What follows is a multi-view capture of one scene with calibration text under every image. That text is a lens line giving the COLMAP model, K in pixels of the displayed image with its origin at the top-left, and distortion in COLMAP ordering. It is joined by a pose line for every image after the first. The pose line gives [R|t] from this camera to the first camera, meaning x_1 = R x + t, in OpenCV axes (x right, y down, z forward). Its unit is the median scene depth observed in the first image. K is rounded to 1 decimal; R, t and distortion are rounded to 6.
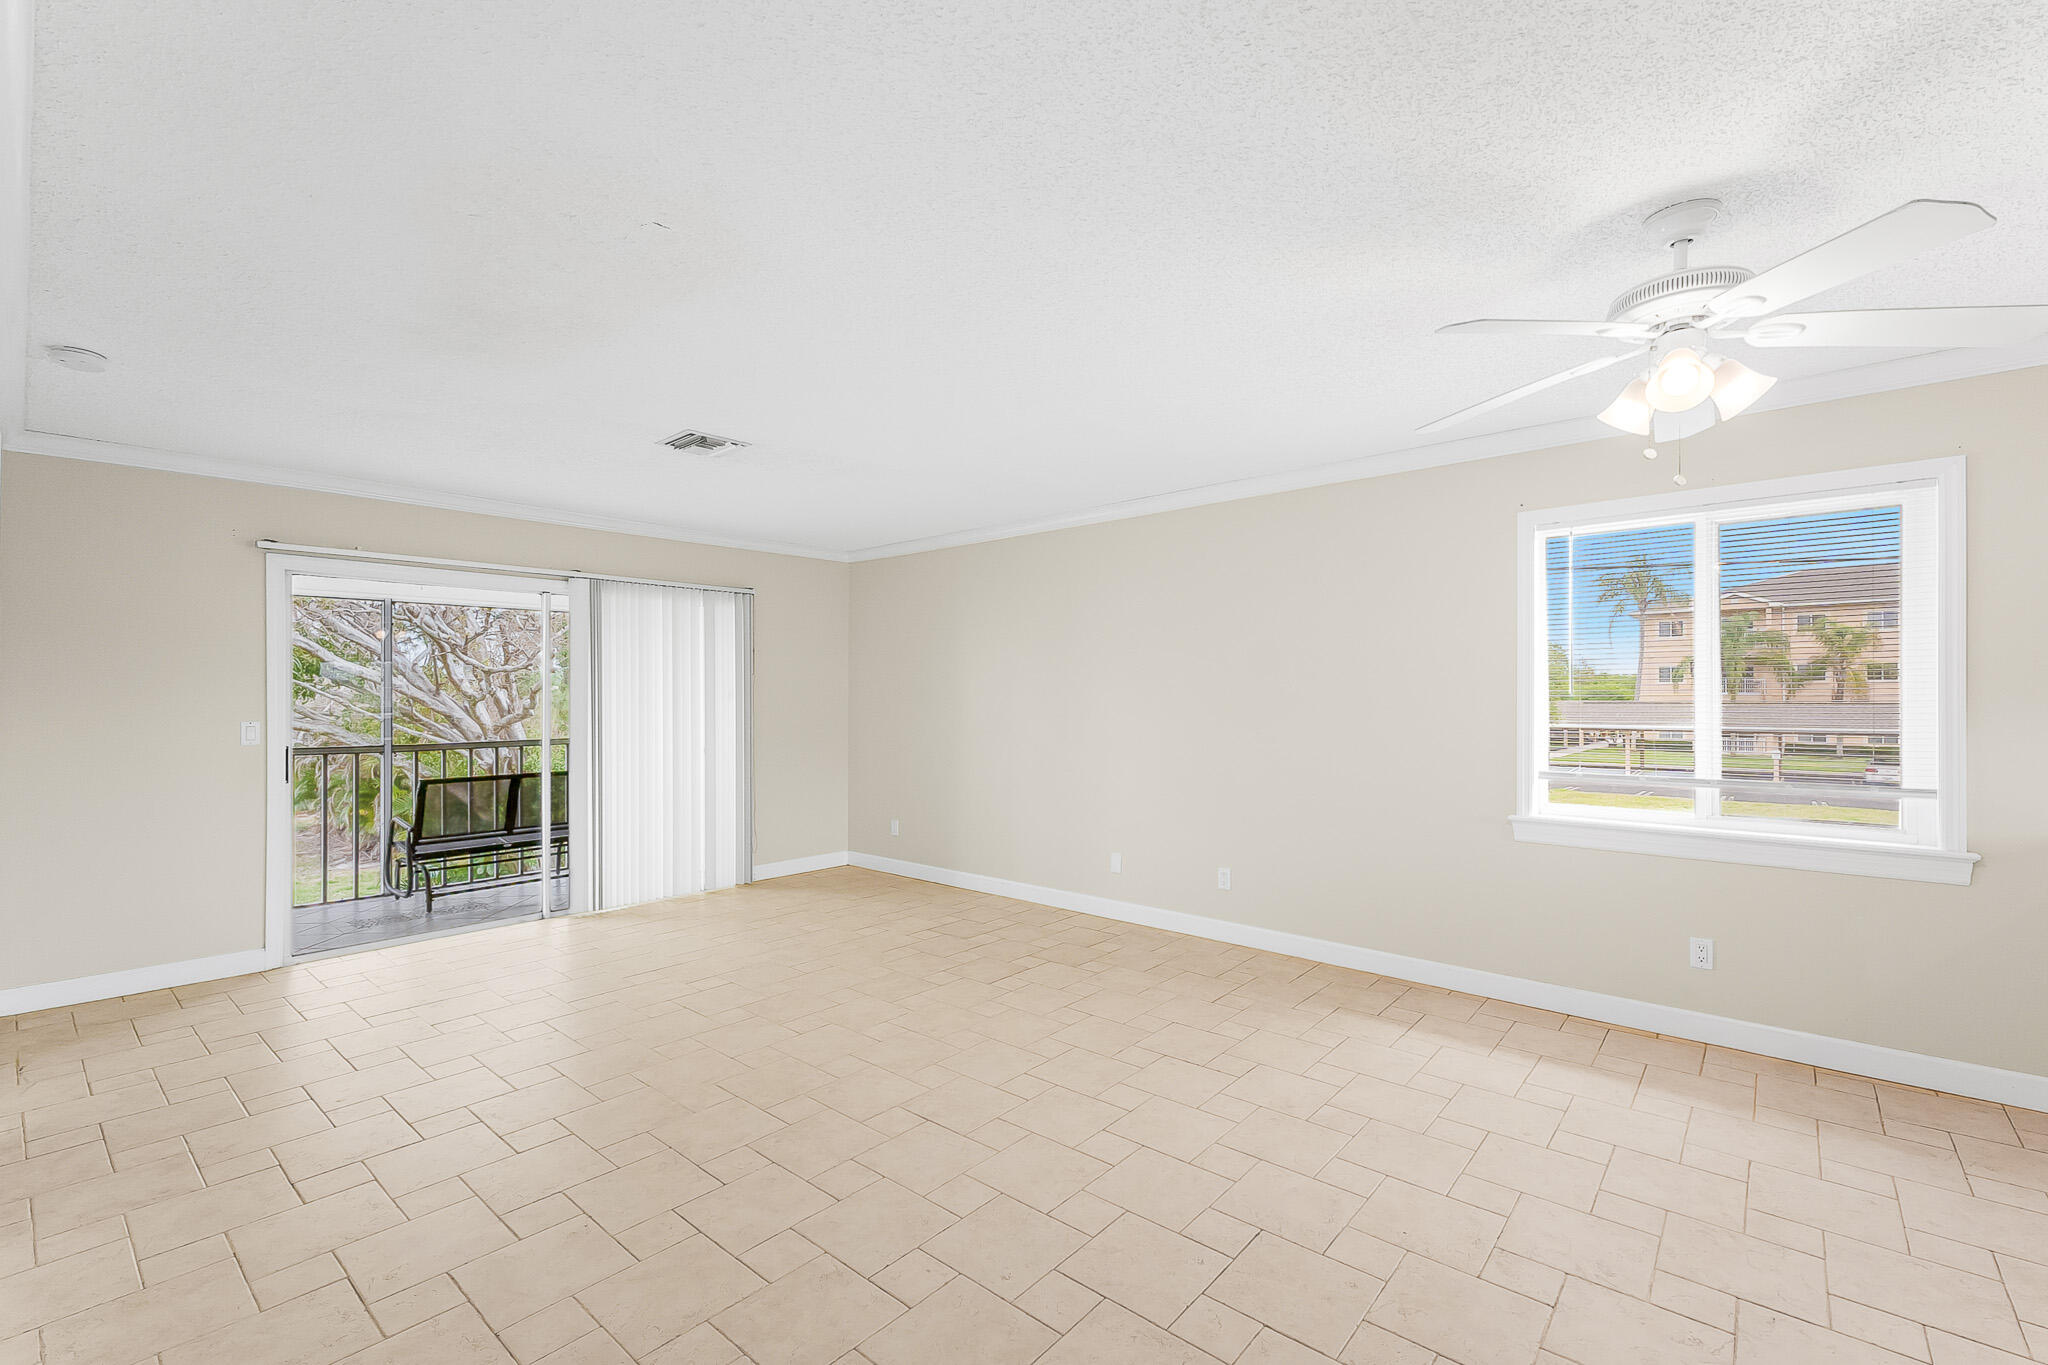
lens RADIAL K [[891.0, 0, 1025.7], [0, 891.0, 682.1], [0, 0, 1]] dist [0.009836, 0.000064]
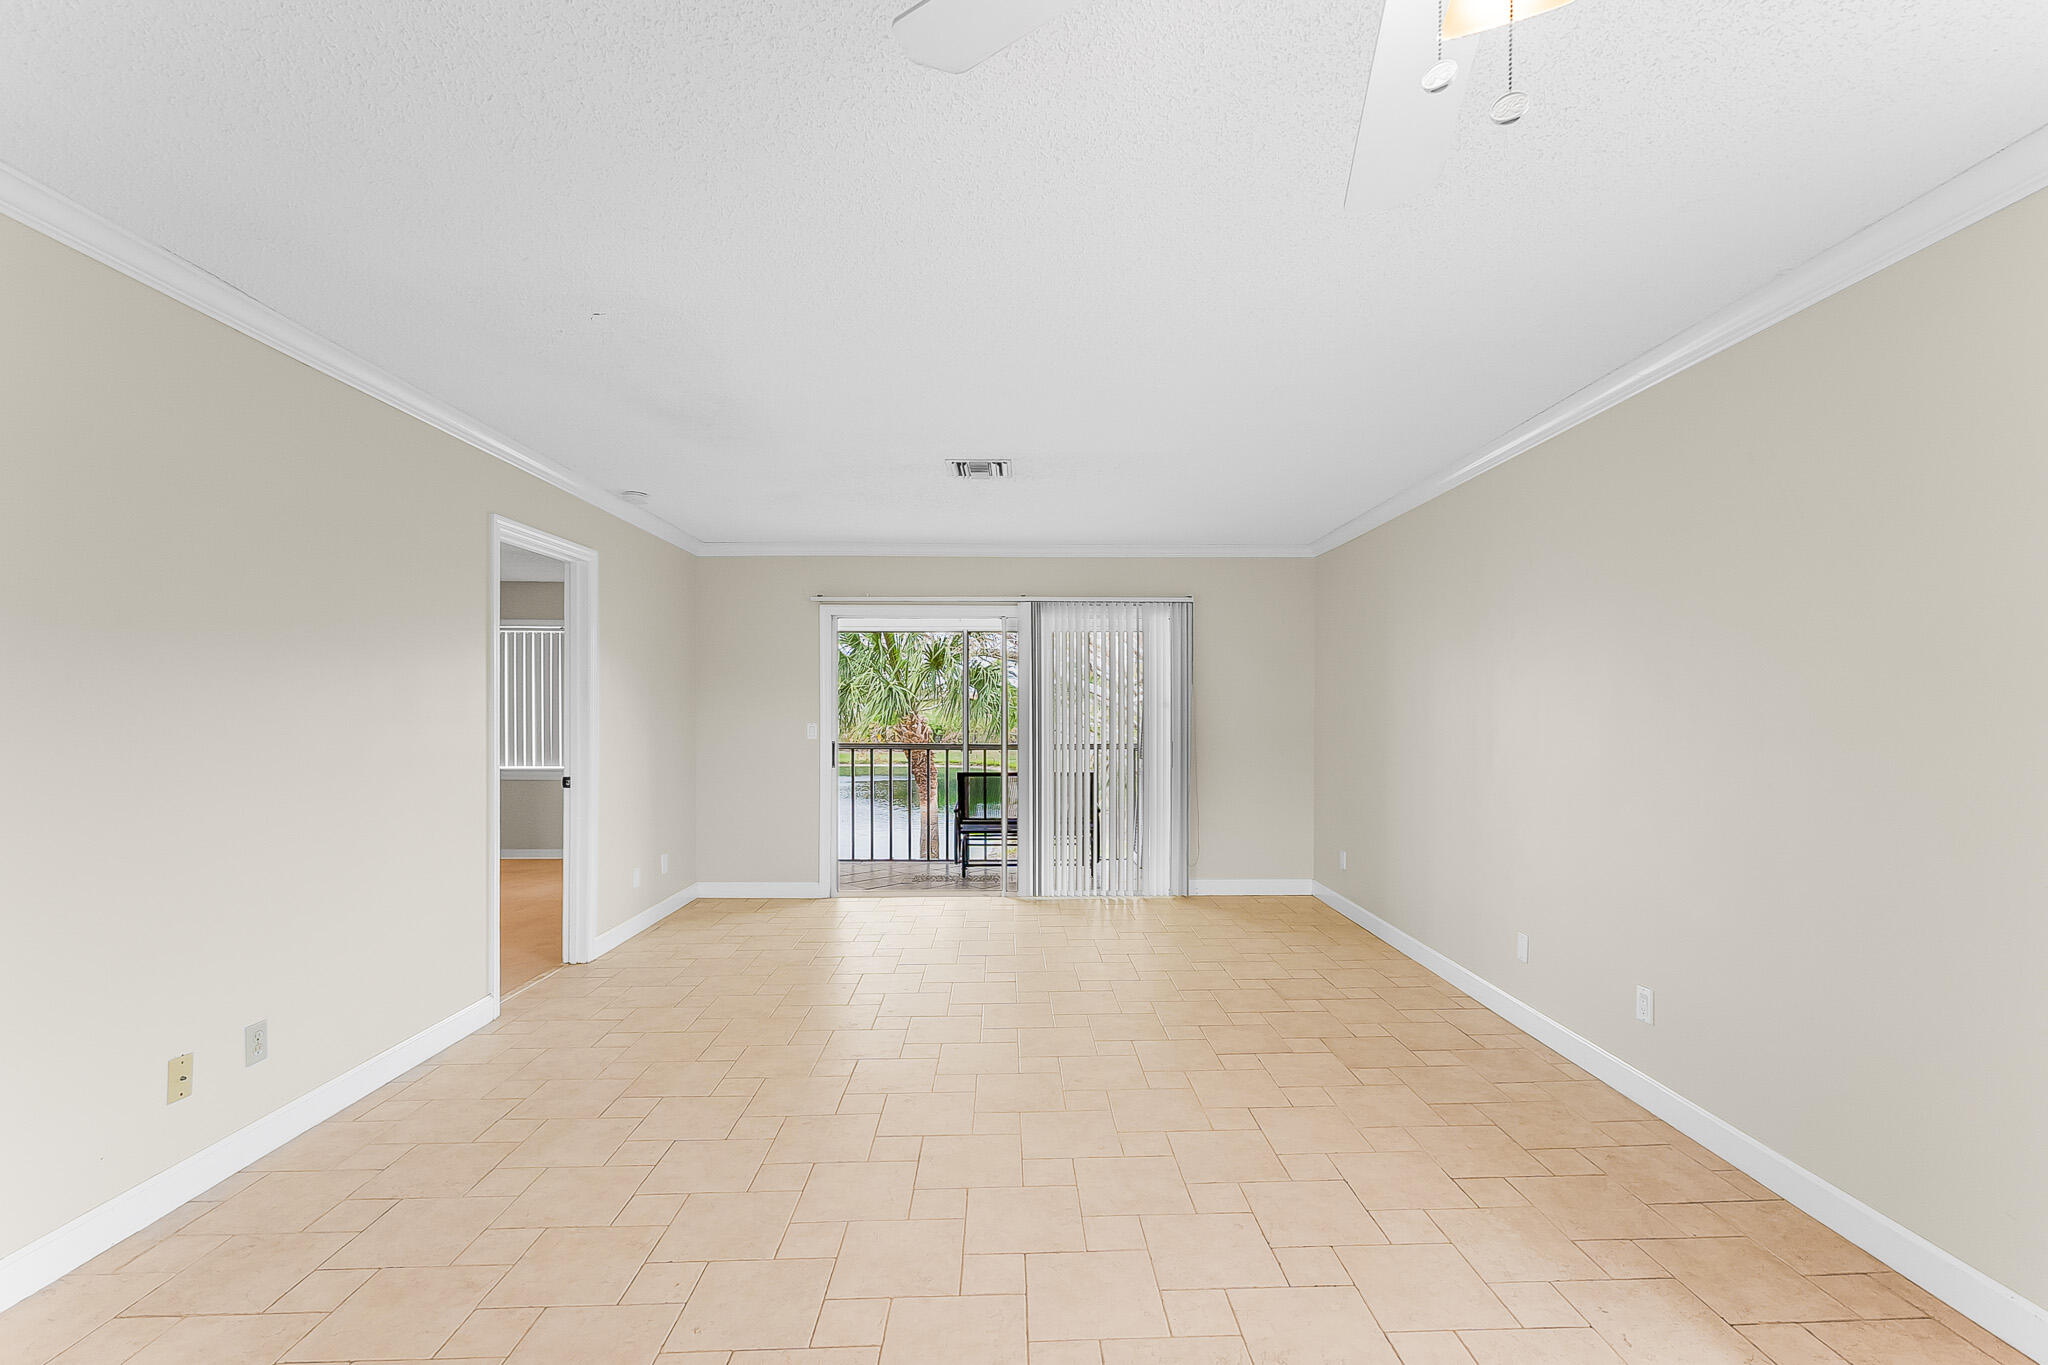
lens RADIAL K [[891.0, 0, 1033.4], [0, 891.0, 697.3], [0, 0, 1]] dist [0.009836, 0.000064]
pose [[0.676899, -0.005749, -0.736053, 0.376305], [0.008834, 0.999961, 0.000314, 0.004945], [0.736023, -0.006715, 0.676923, 0.263512]]
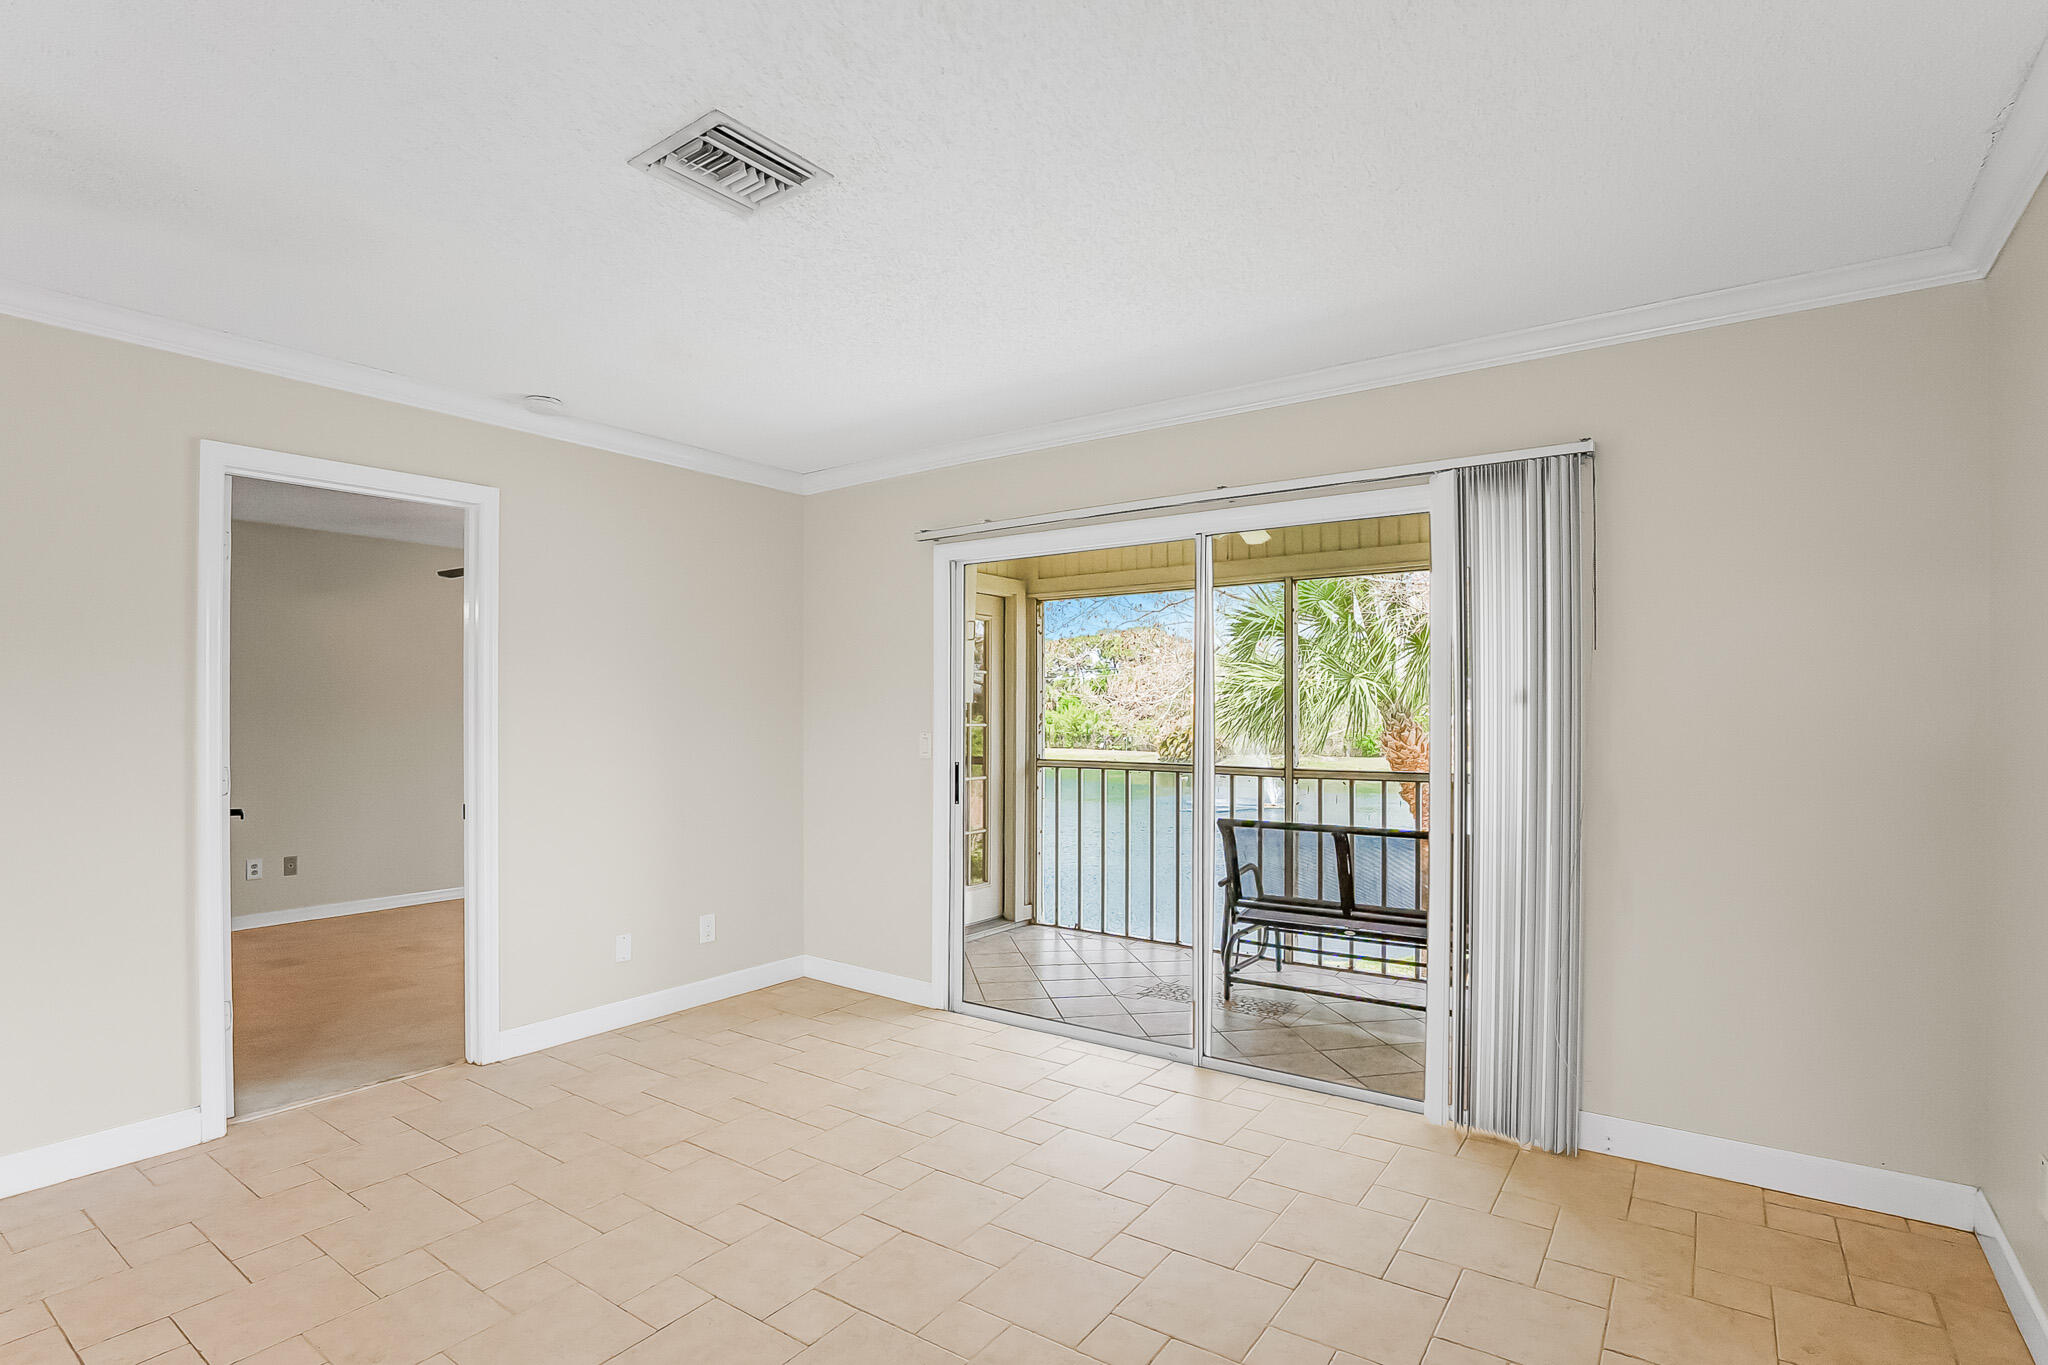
lens RADIAL K [[1001.6, 0, 1030.8], [0, 1001.6, 687.6], [0, 0, 1]] dist [-0.023001, -0.000119]
pose [[0.104233, -0.022070, -0.994308, 0.148322], [0.015660, 0.999666, -0.020547, 0.019812], [0.994430, -0.013429, 0.104544, 0.888936]]
